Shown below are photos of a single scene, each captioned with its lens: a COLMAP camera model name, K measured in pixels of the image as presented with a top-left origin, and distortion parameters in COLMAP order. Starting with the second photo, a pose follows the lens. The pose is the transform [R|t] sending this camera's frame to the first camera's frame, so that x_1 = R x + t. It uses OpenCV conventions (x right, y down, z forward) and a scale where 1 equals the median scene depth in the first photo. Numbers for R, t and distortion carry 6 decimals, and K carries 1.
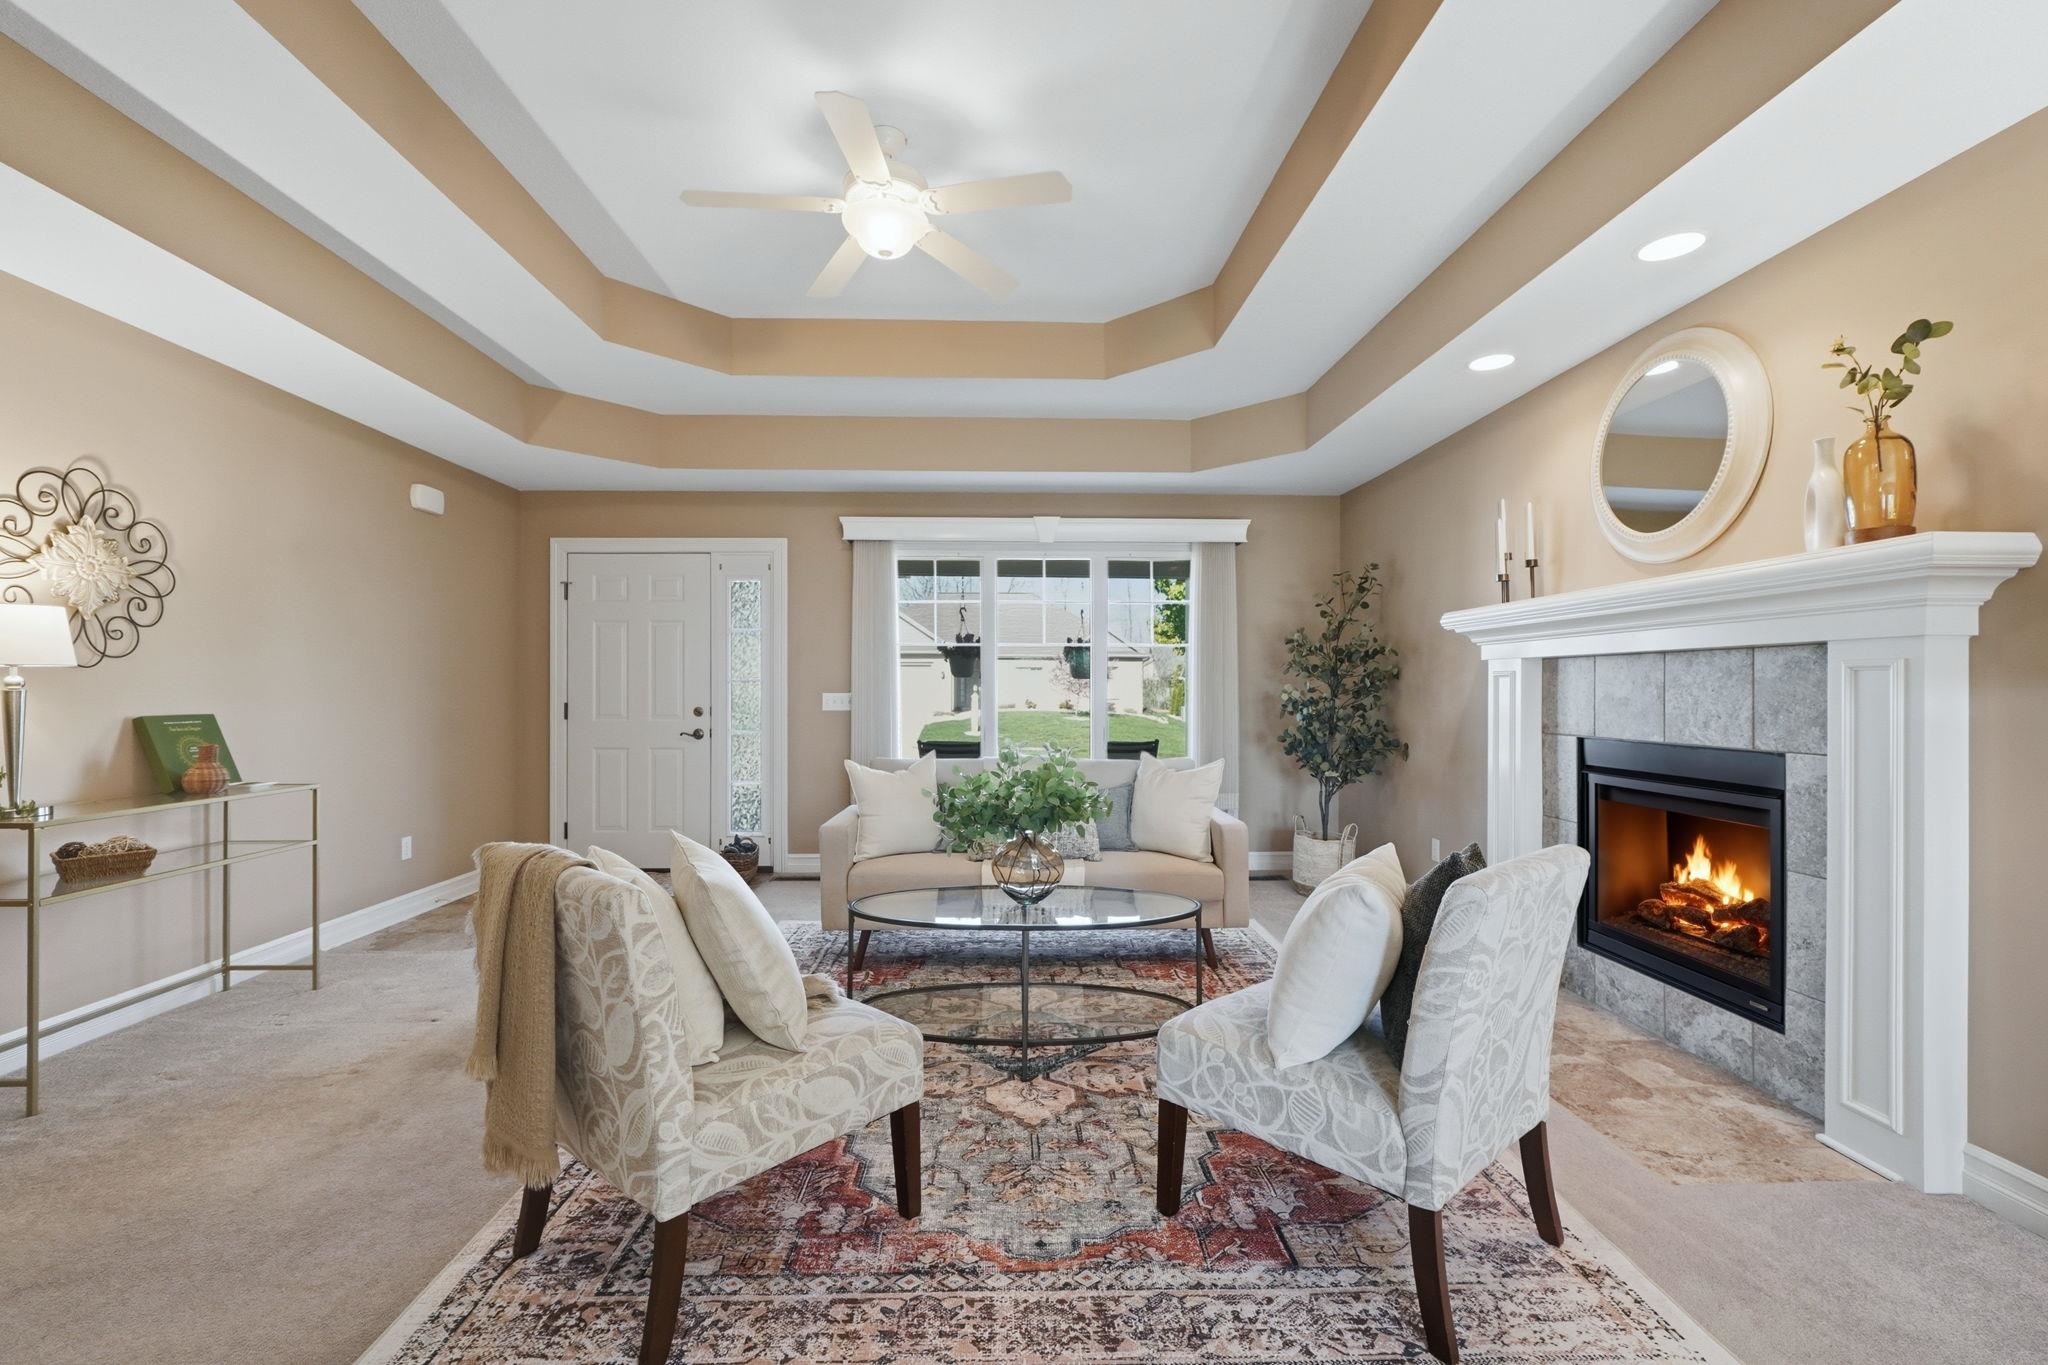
lens RADIAL K [[875.7, 0, 1019.6], [0, 875.7, 675.6], [0, 0, 1]] dist [-0.014864, 0.005378]
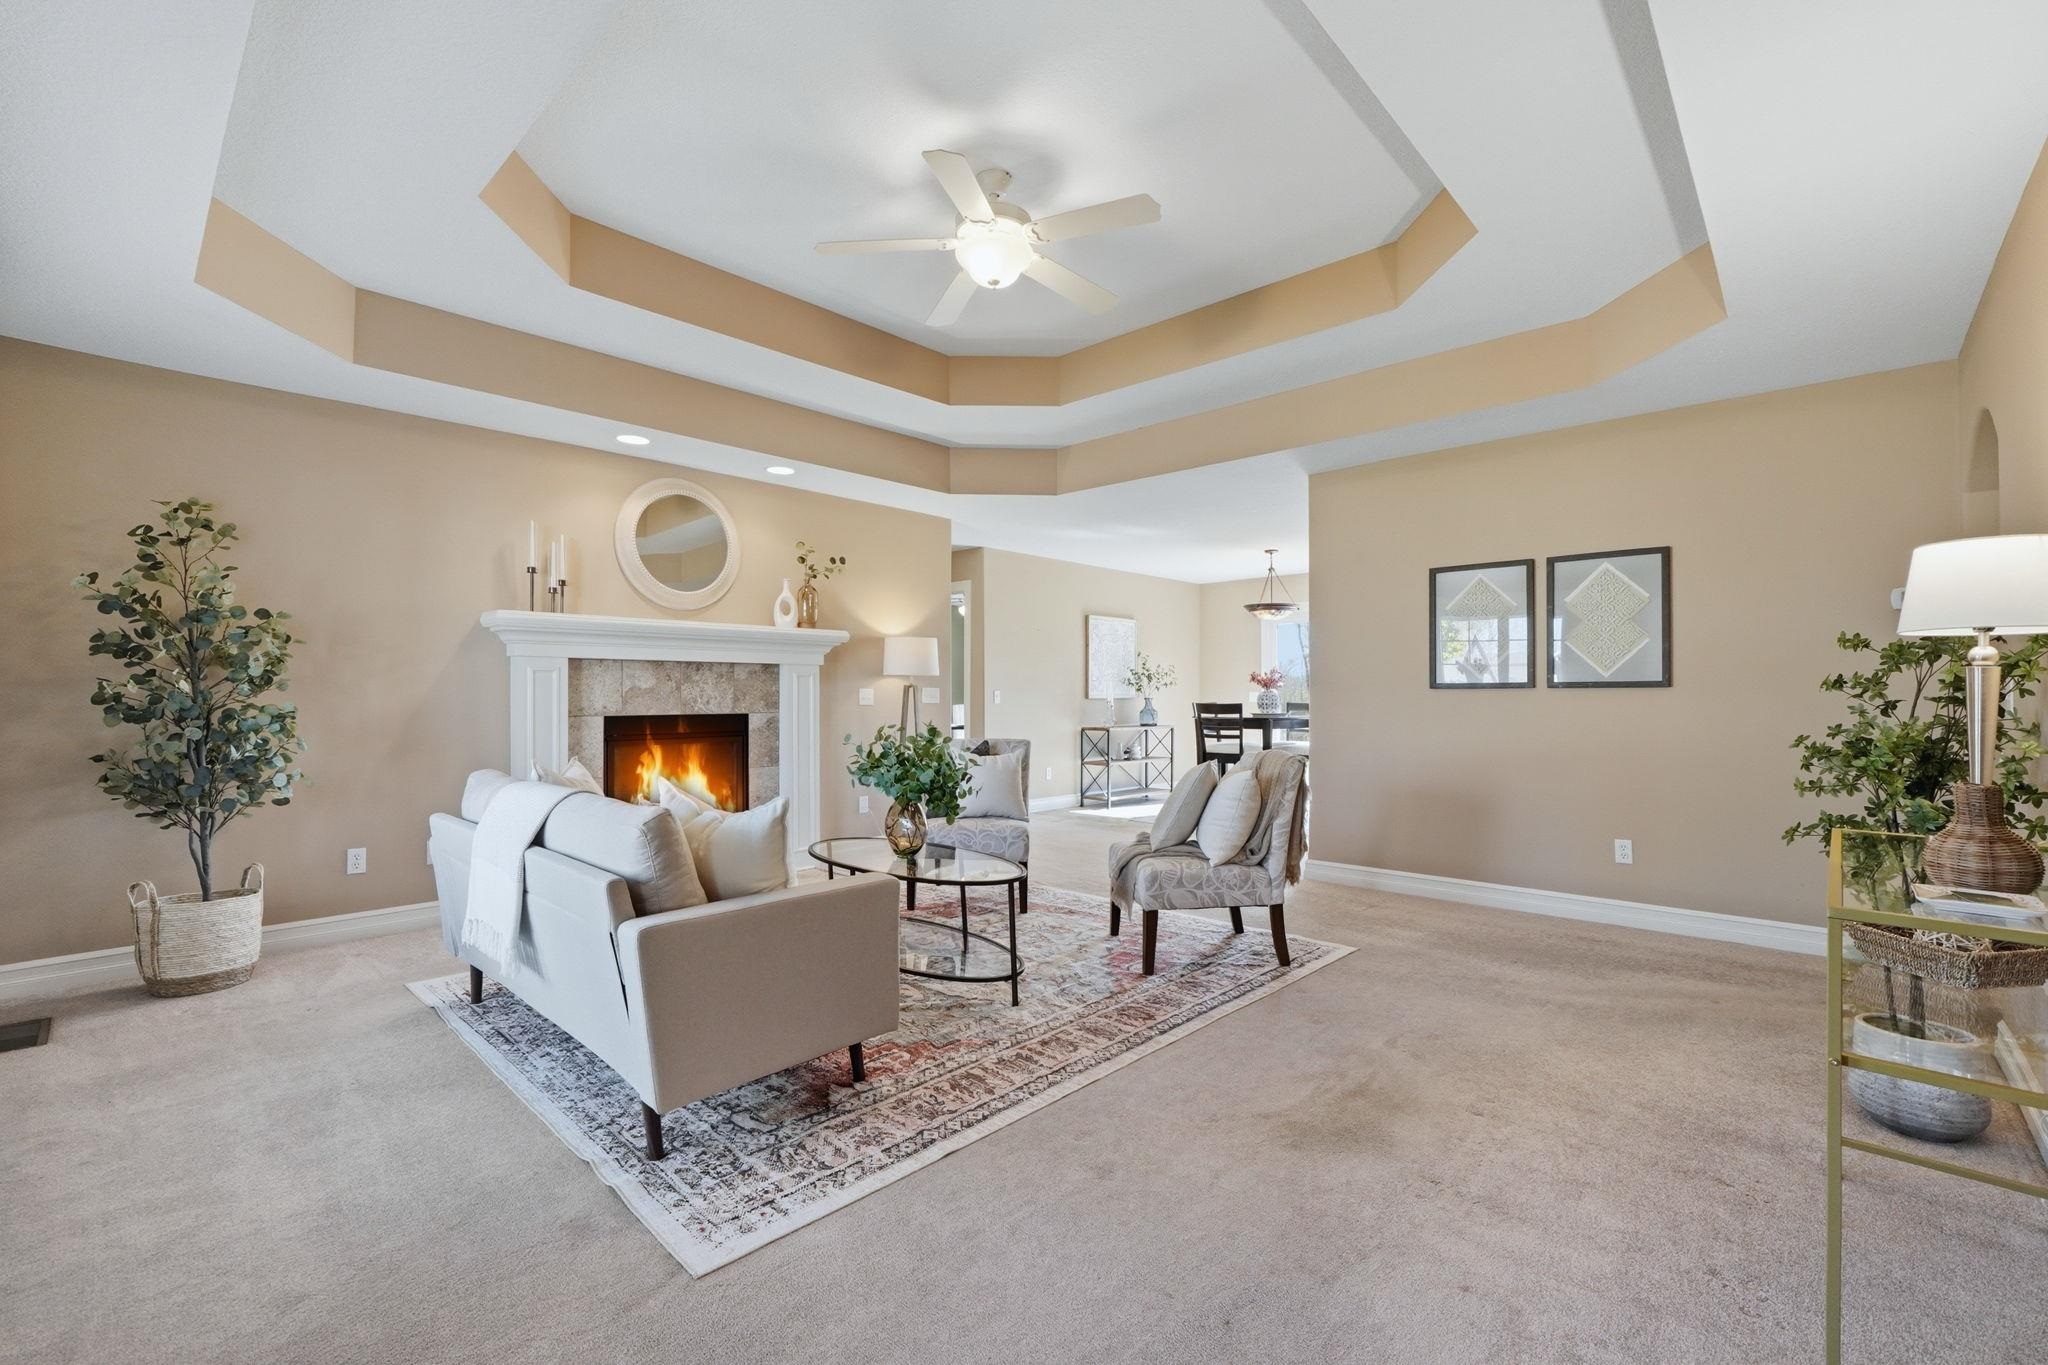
lens RADIAL K [[875.7, 0, 1010.9], [0, 875.7, 692.7], [0, 0, 1]] dist [-0.014864, 0.005378]
pose [[-0.701056, -0.000013, 0.713106, -0.957029], [-0.013132, 0.999831, -0.012891, 0.048094], [-0.712985, -0.018402, -0.700938, 1.758750]]
